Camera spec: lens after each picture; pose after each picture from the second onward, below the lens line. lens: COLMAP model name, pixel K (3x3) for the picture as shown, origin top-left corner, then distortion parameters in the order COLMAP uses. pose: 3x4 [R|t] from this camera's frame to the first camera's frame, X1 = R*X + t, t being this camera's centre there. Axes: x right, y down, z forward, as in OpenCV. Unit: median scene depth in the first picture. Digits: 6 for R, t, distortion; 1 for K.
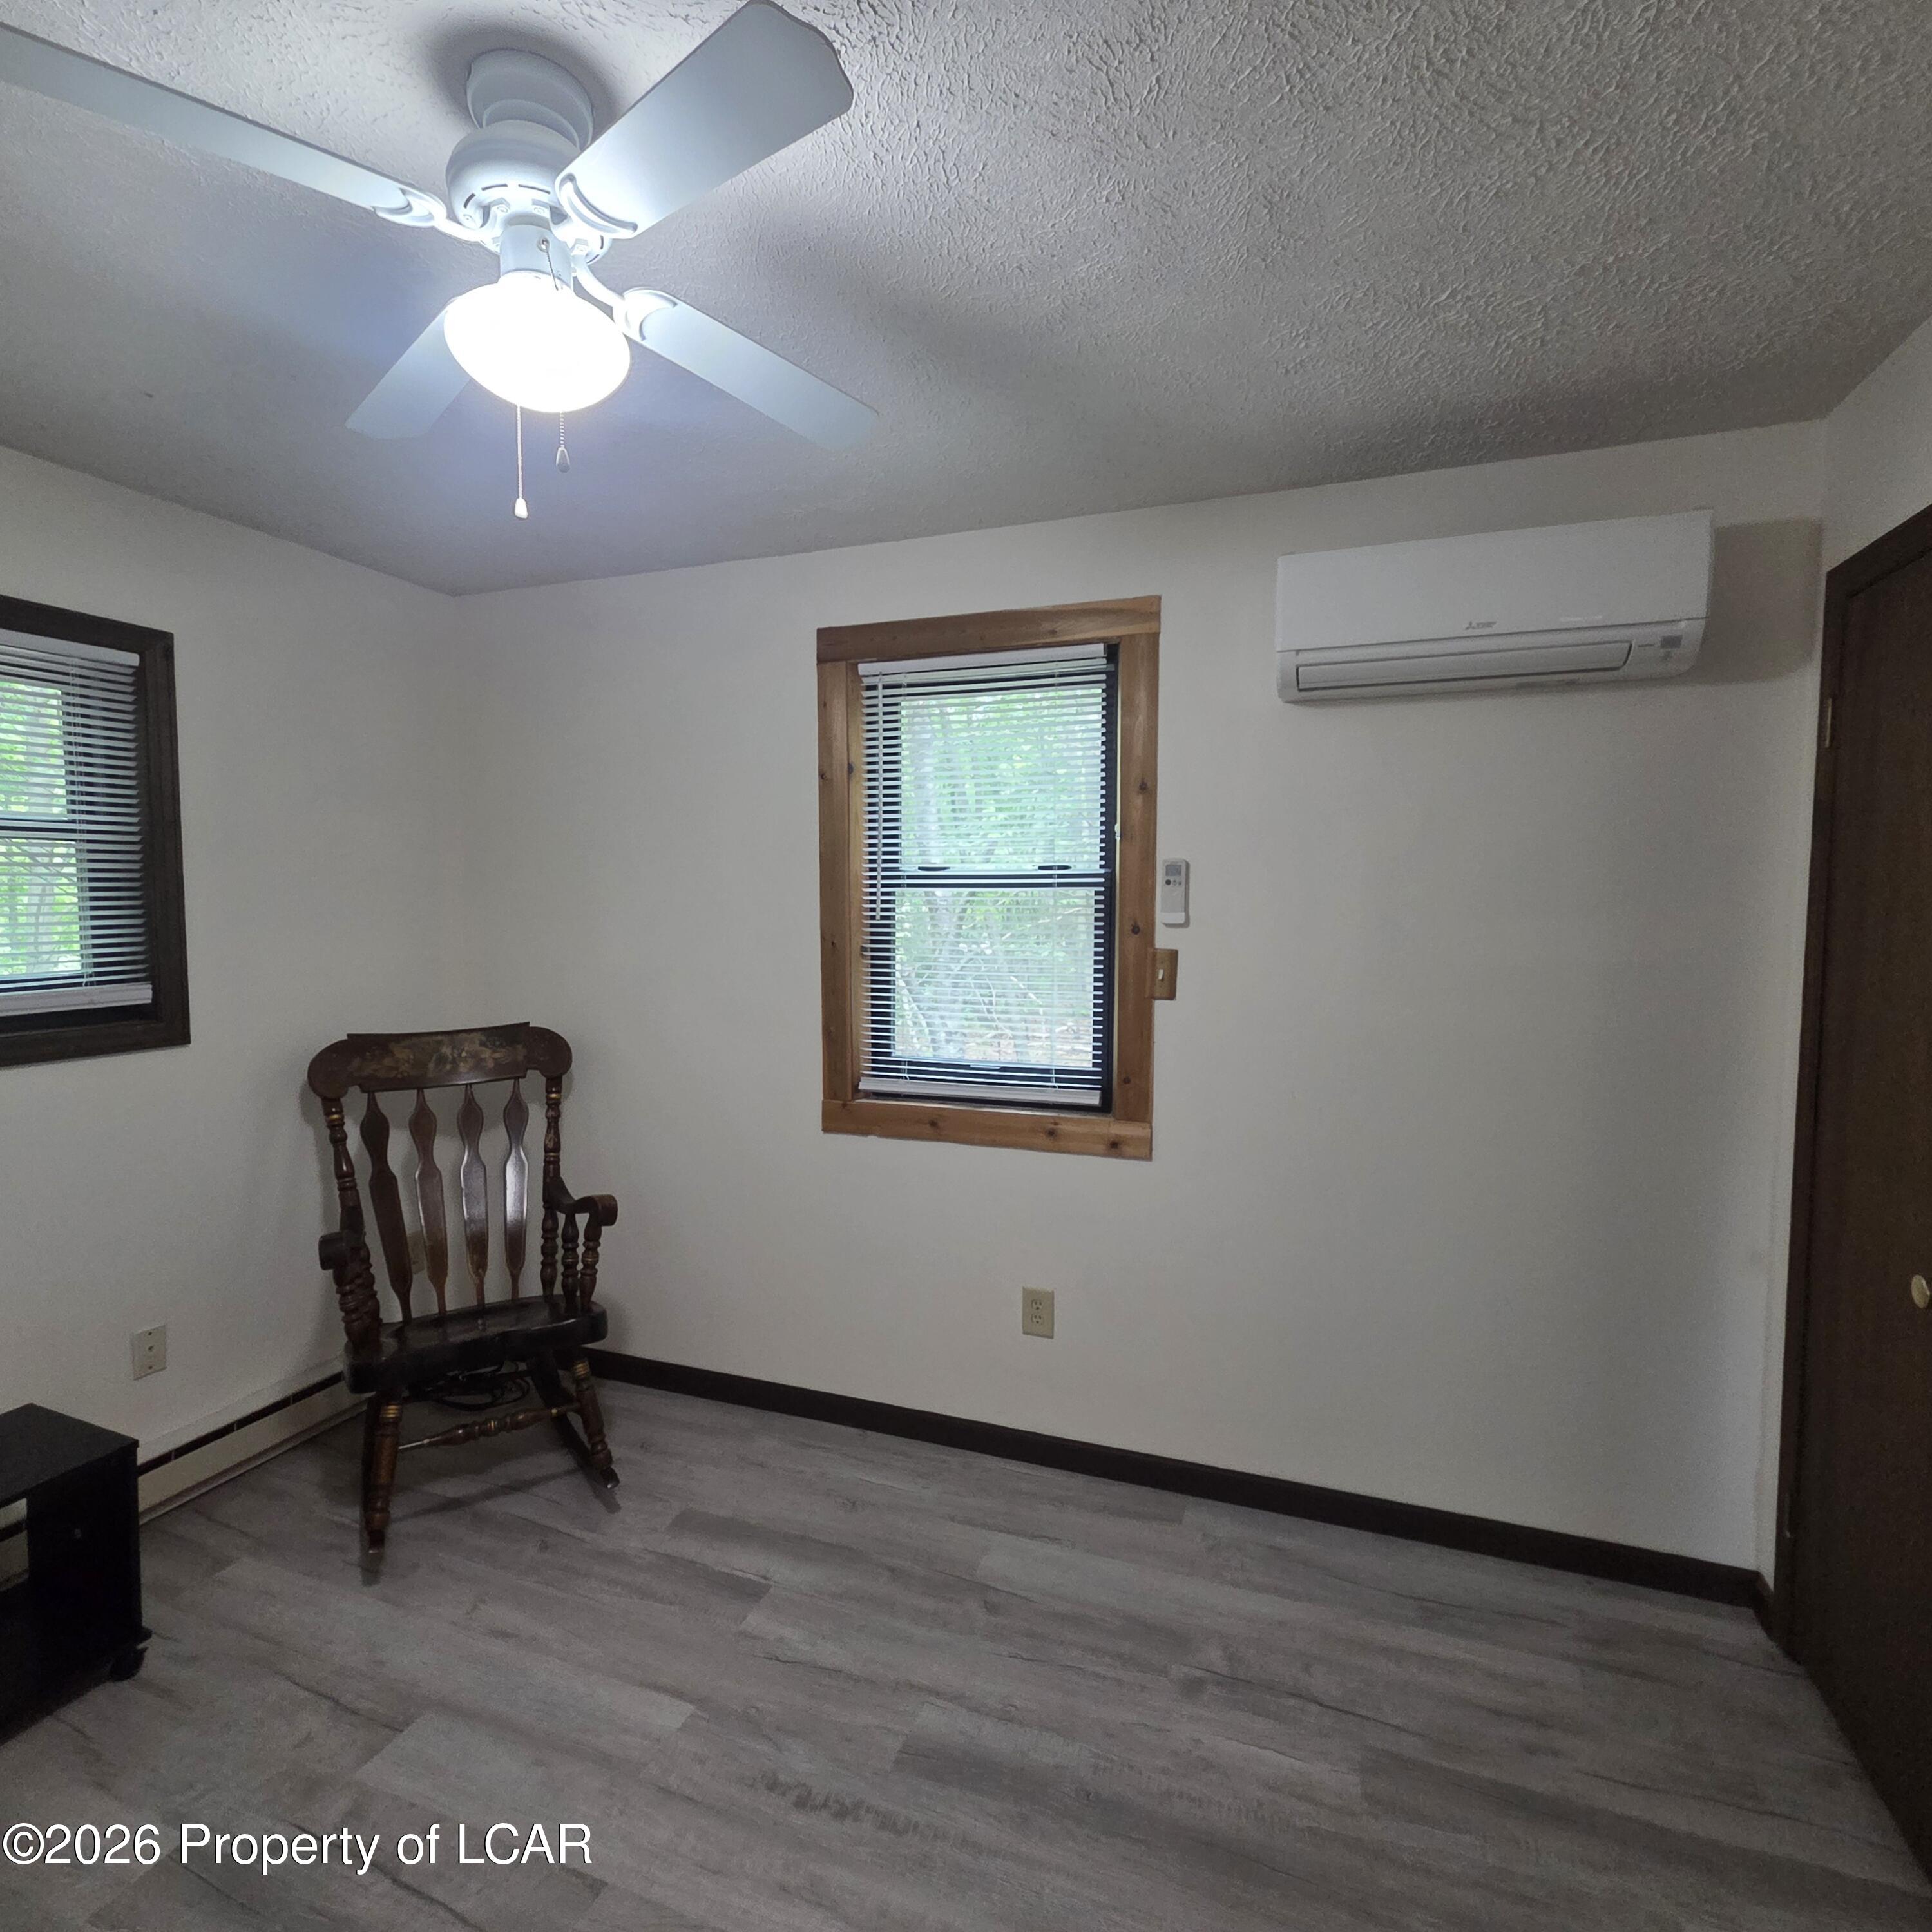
lens RADIAL K [[1056.0, 0, 957.5], [0, 1056.0, 963.5], [0, 0, 1]] dist [0.009139, -0.002049]
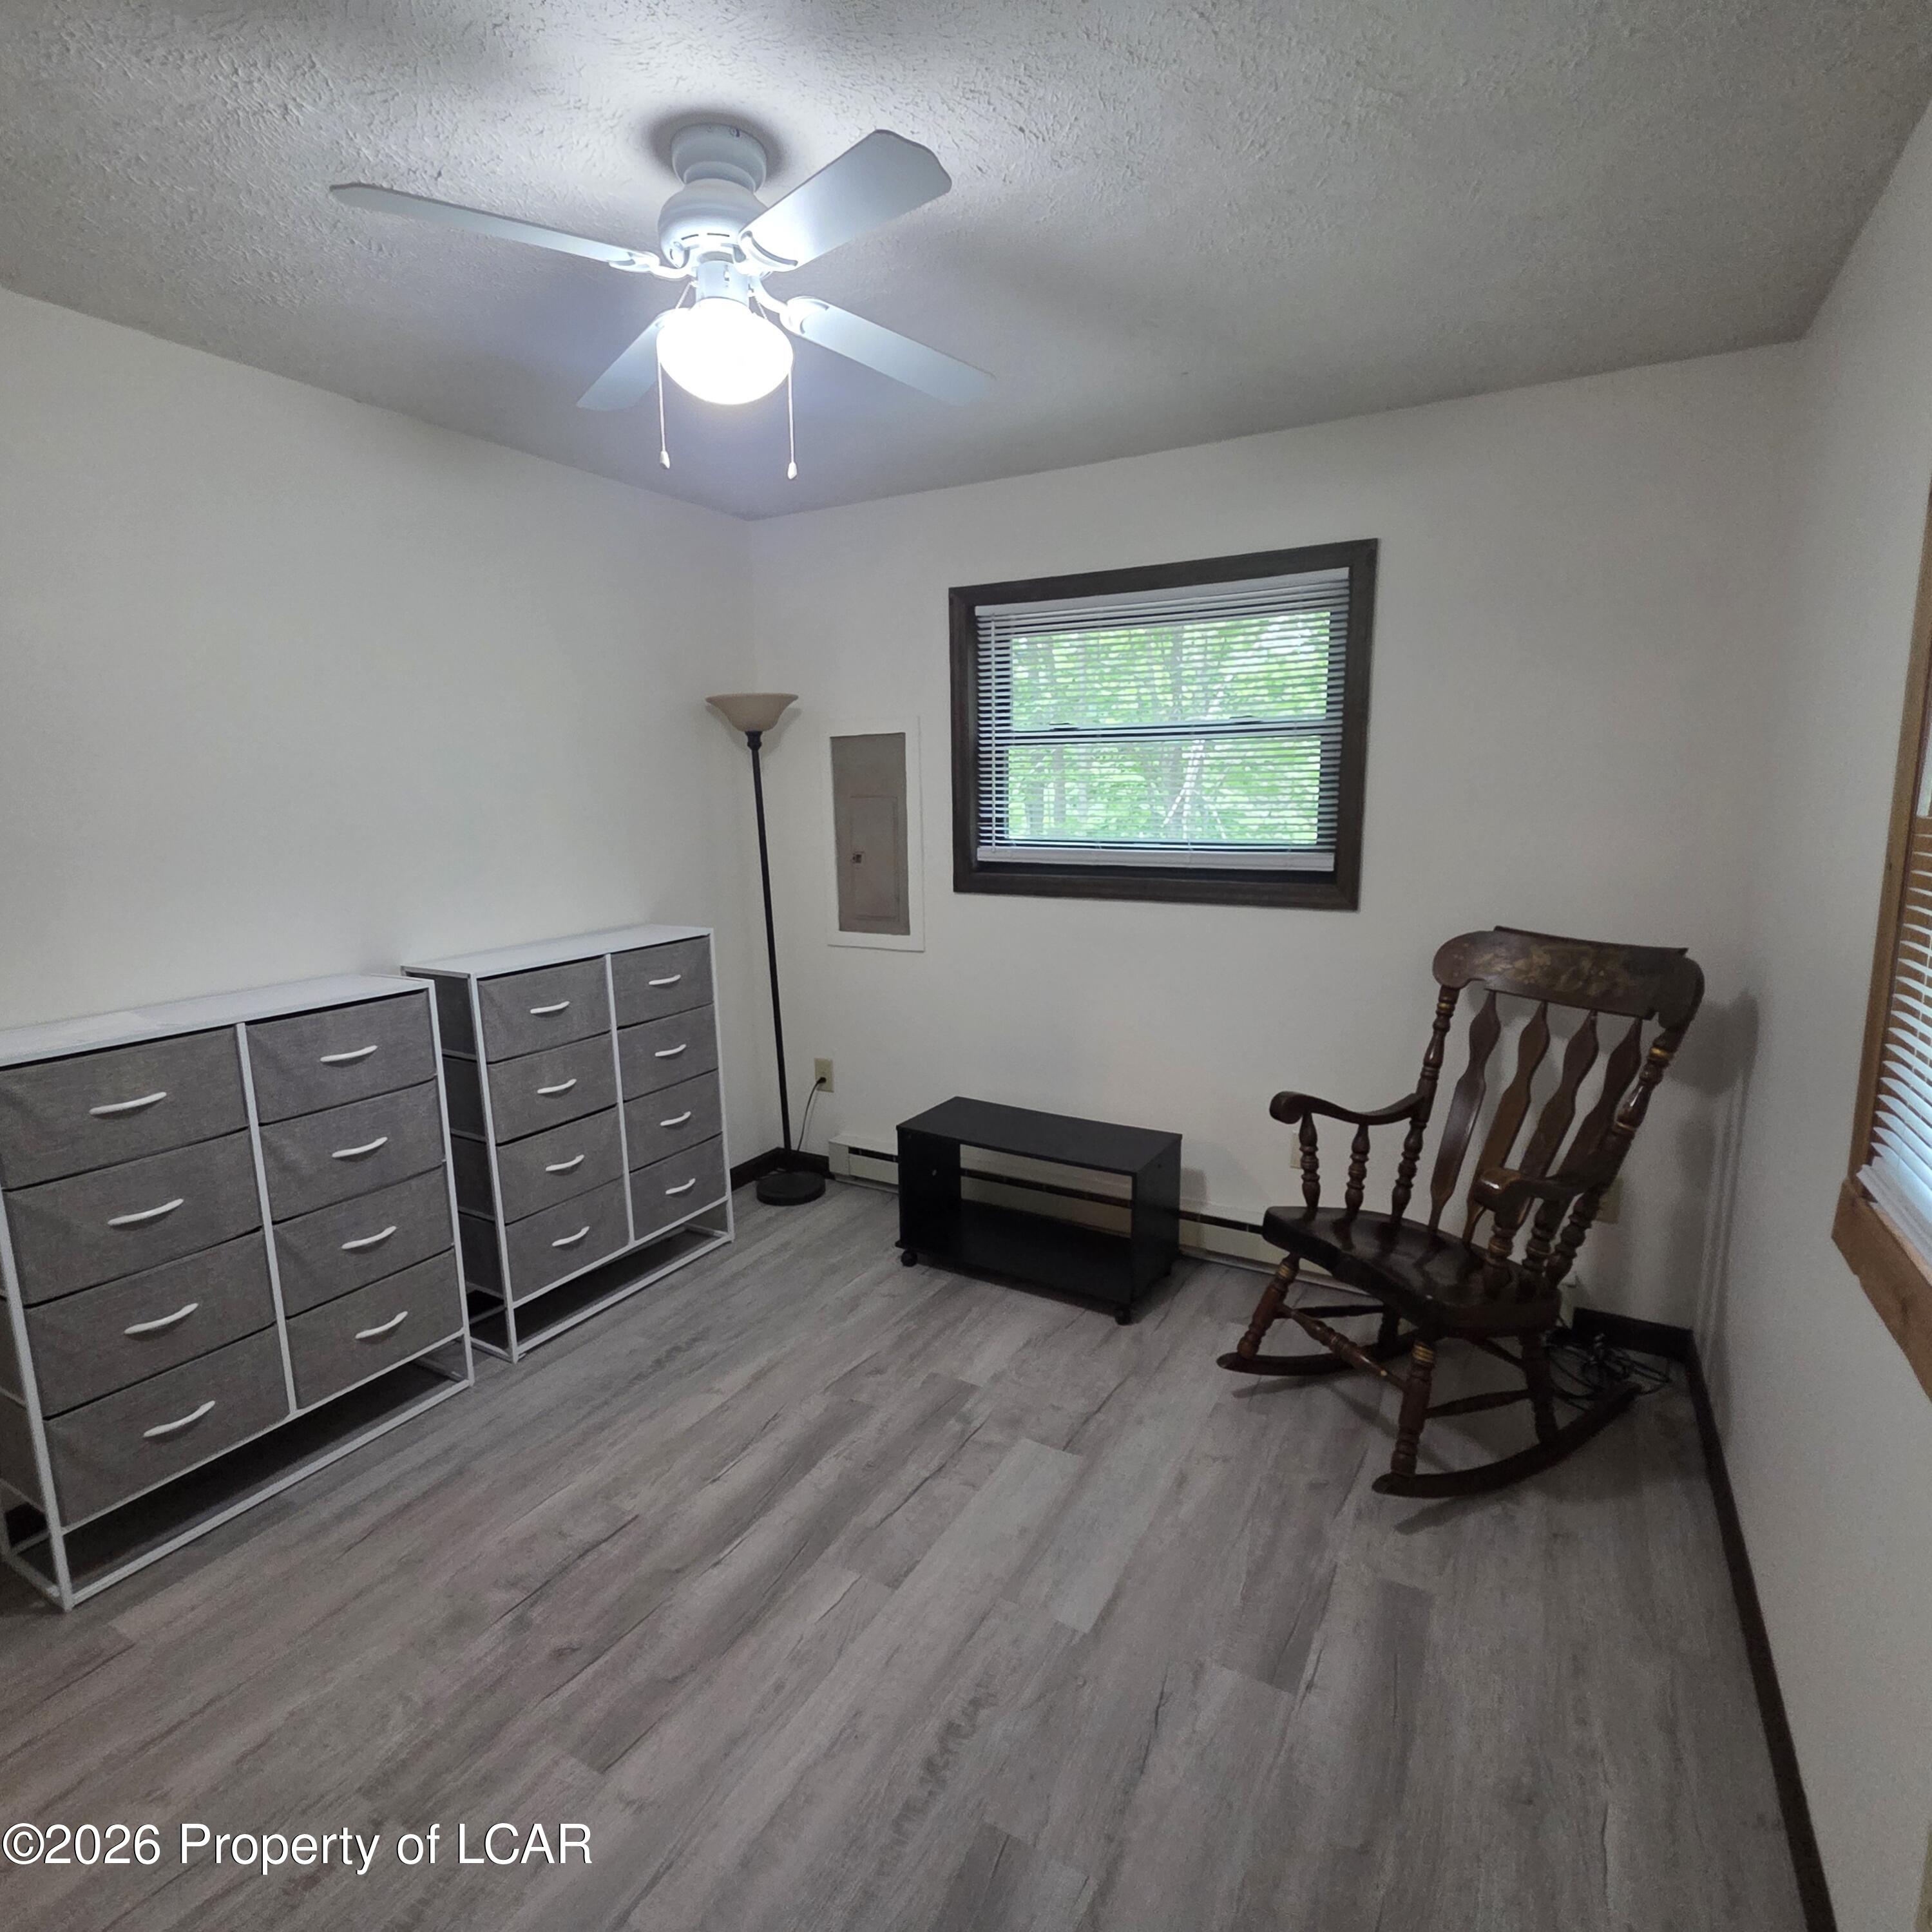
lens RADIAL K [[1056.0, 0, 957.5], [0, 1056.0, 963.5], [0, 0, 1]] dist [0.009139, -0.002049]
pose [[-0.147803, 0.155289, -0.976749, 0.502646], [-0.060742, 0.984307, 0.165682, -0.033287], [0.987150, 0.083818, -0.136051, 0.800571]]
